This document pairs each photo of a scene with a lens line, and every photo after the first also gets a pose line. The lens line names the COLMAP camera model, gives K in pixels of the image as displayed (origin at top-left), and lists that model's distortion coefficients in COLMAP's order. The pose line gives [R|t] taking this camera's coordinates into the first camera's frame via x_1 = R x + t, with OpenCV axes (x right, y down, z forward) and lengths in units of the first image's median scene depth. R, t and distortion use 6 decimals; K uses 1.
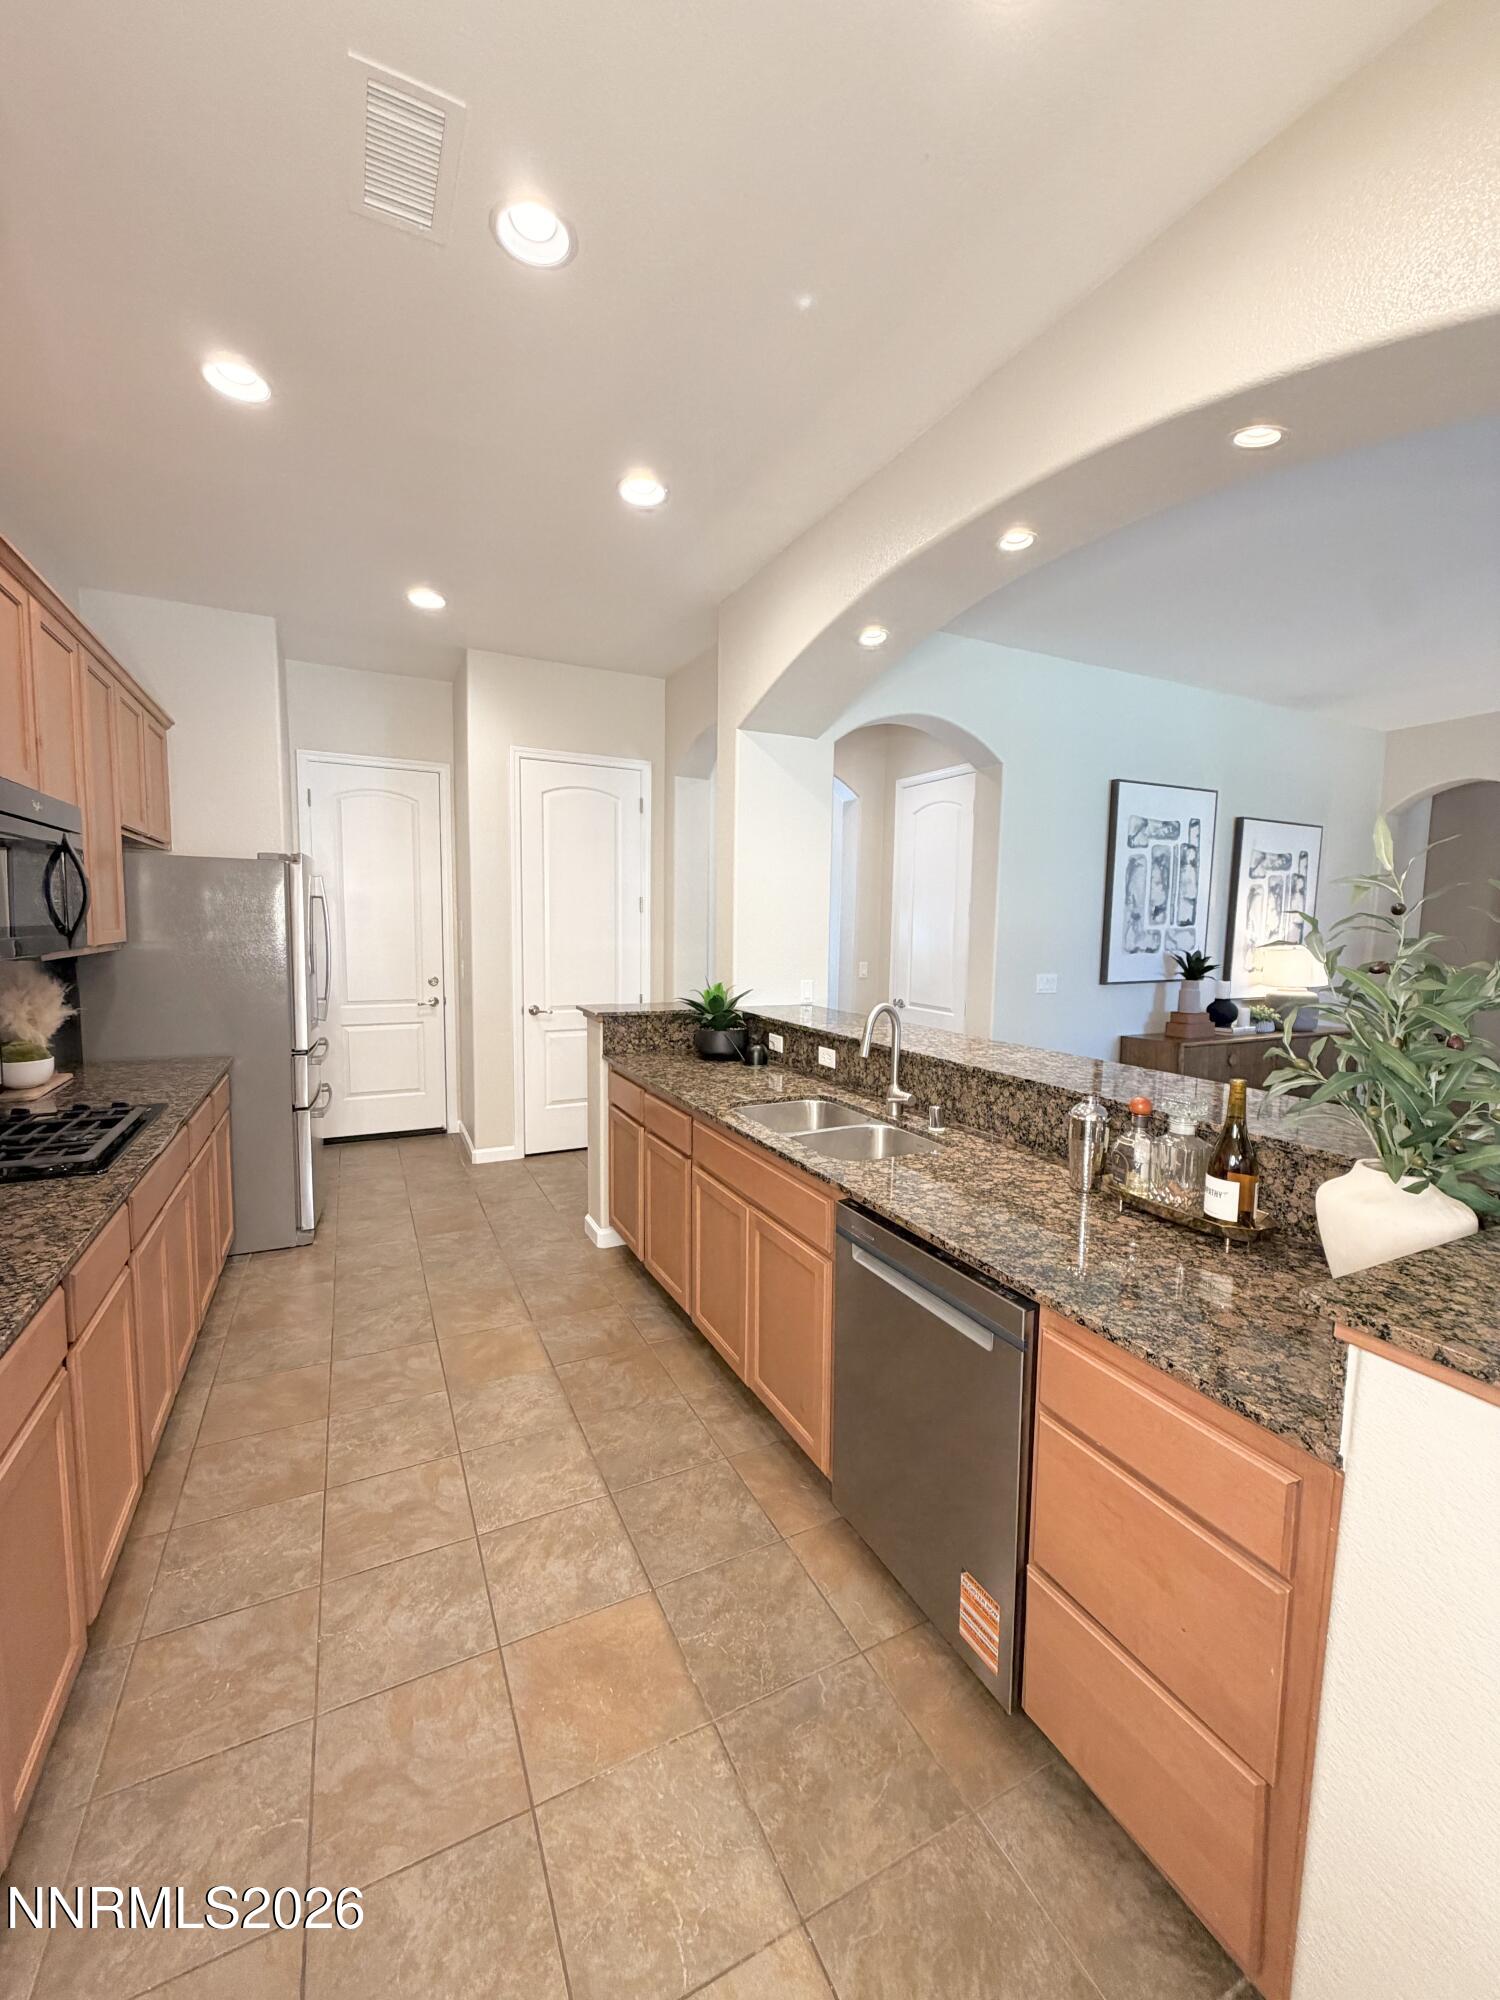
lens RADIAL K [[802.0, 0, 755.7], [0, 802.0, 998.2], [0, 0, 1]] dist [0.001189, -0.000150]
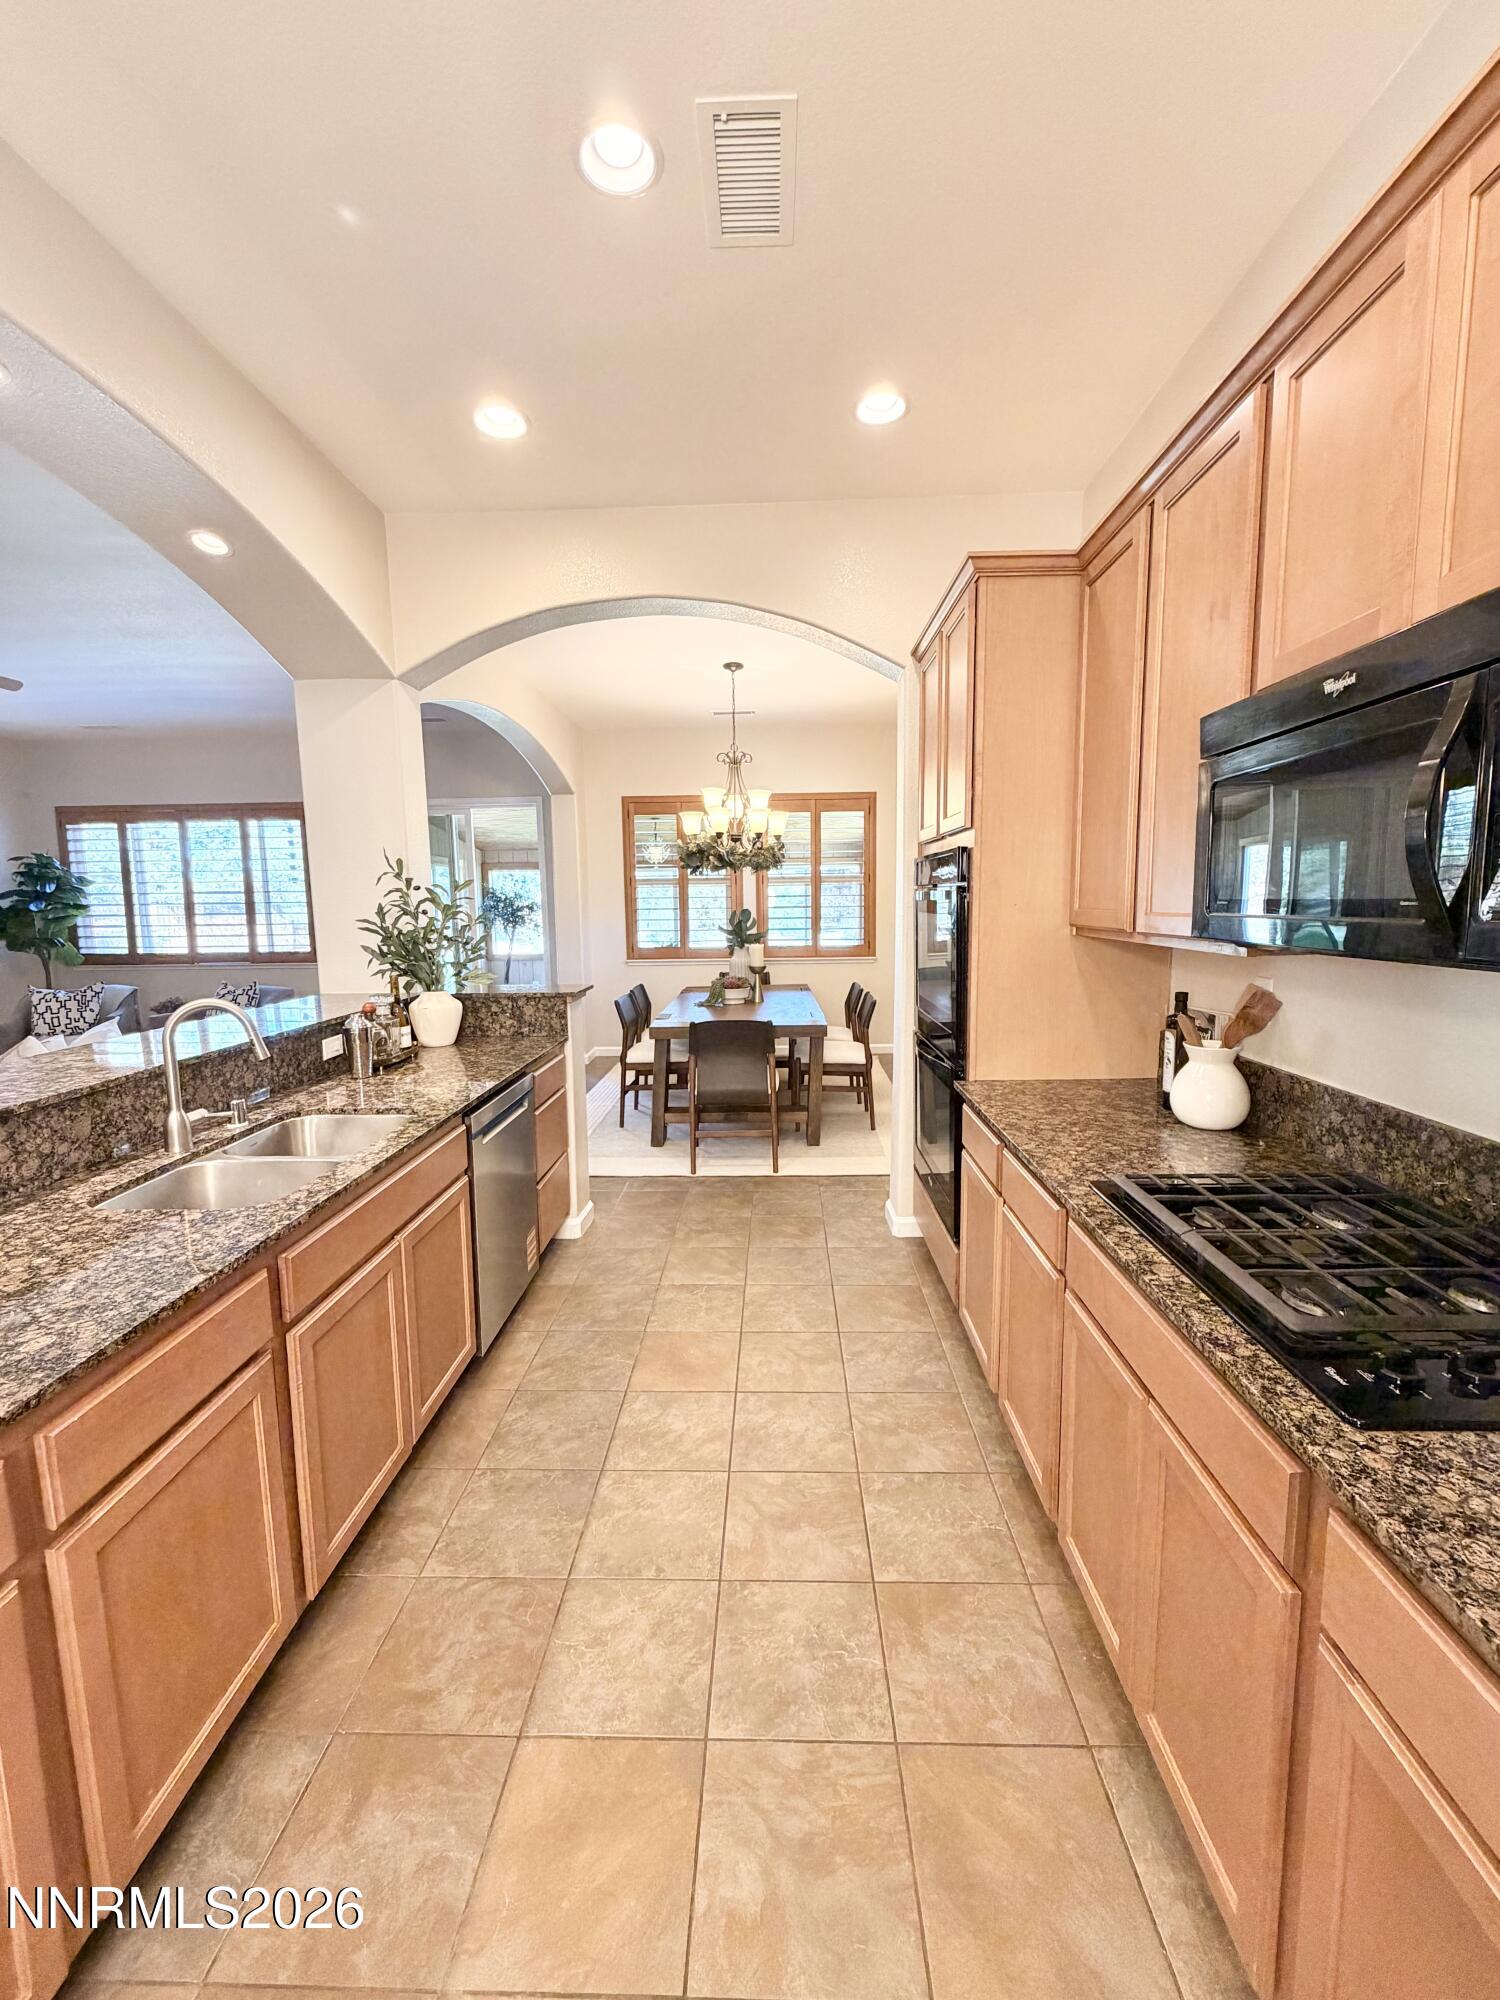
lens RADIAL K [[802.0, 0, 756.4], [0, 802.0, 996.1], [0, 0, 1]] dist [0.001189, -0.000150]
pose [[-0.880848, -0.059868, 0.469598, -0.789066], [0.045680, 0.976593, 0.210187, -0.157580], [-0.471190, 0.206594, -0.857496, 1.654978]]
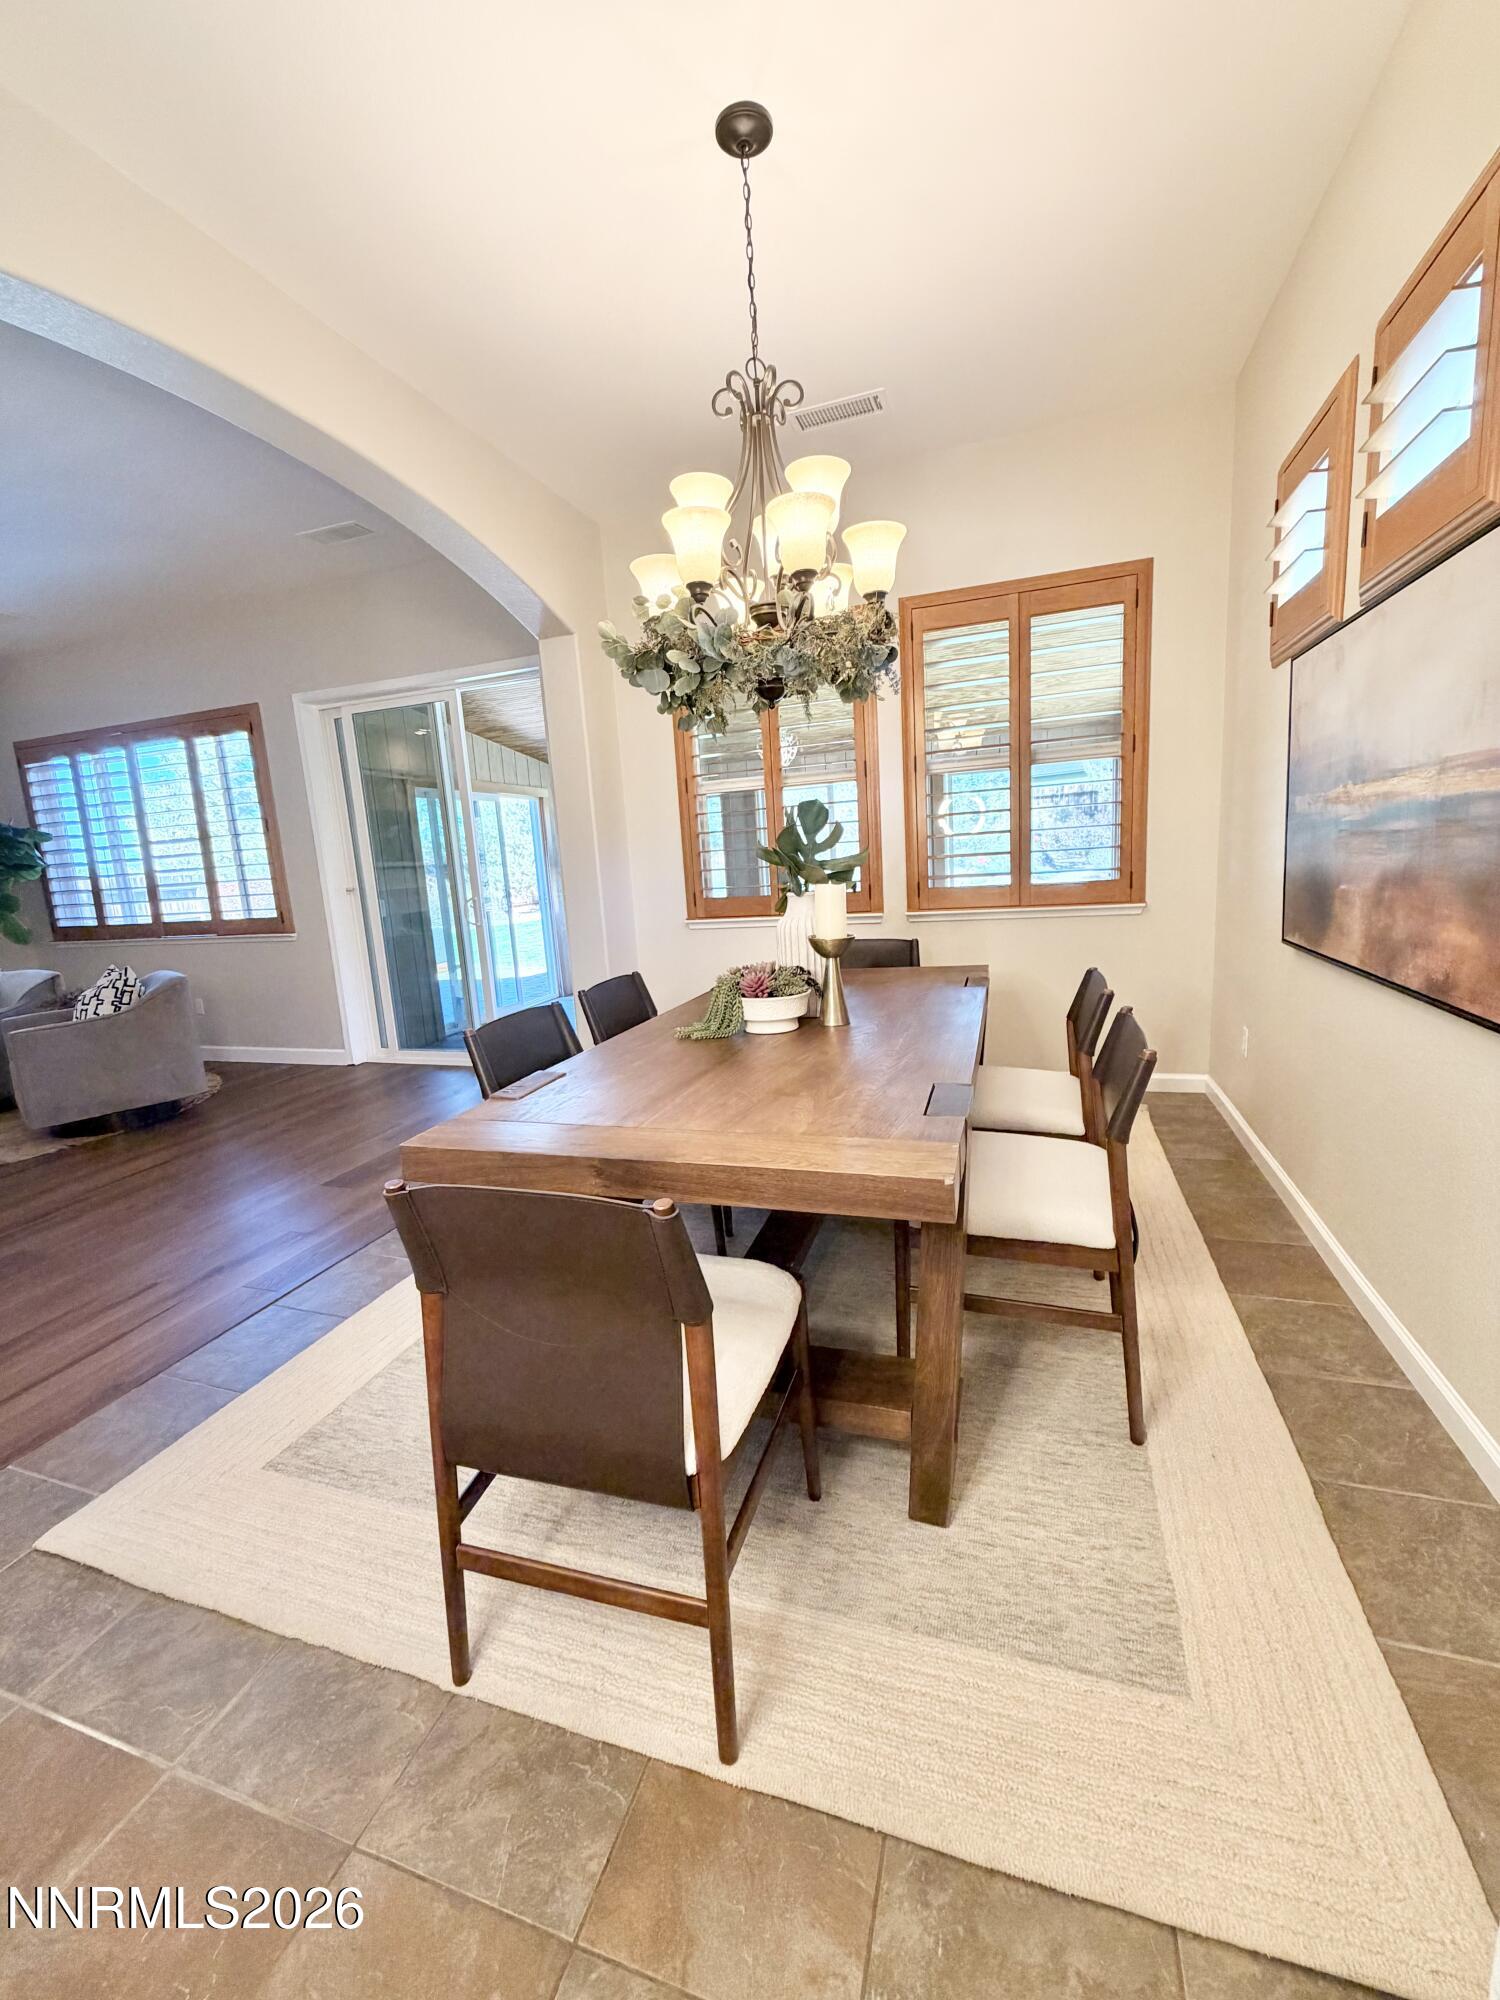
lens RADIAL K [[802.0, 0, 750.8], [0, 802.0, 995.0], [0, 0, 1]] dist [0.001189, -0.000150]
pose [[-0.704036, -0.094776, 0.703812, -0.605603], [0.119962, 0.960941, 0.249401, -0.074233], [-0.699959, 0.260018, -0.665168, 1.166011]]
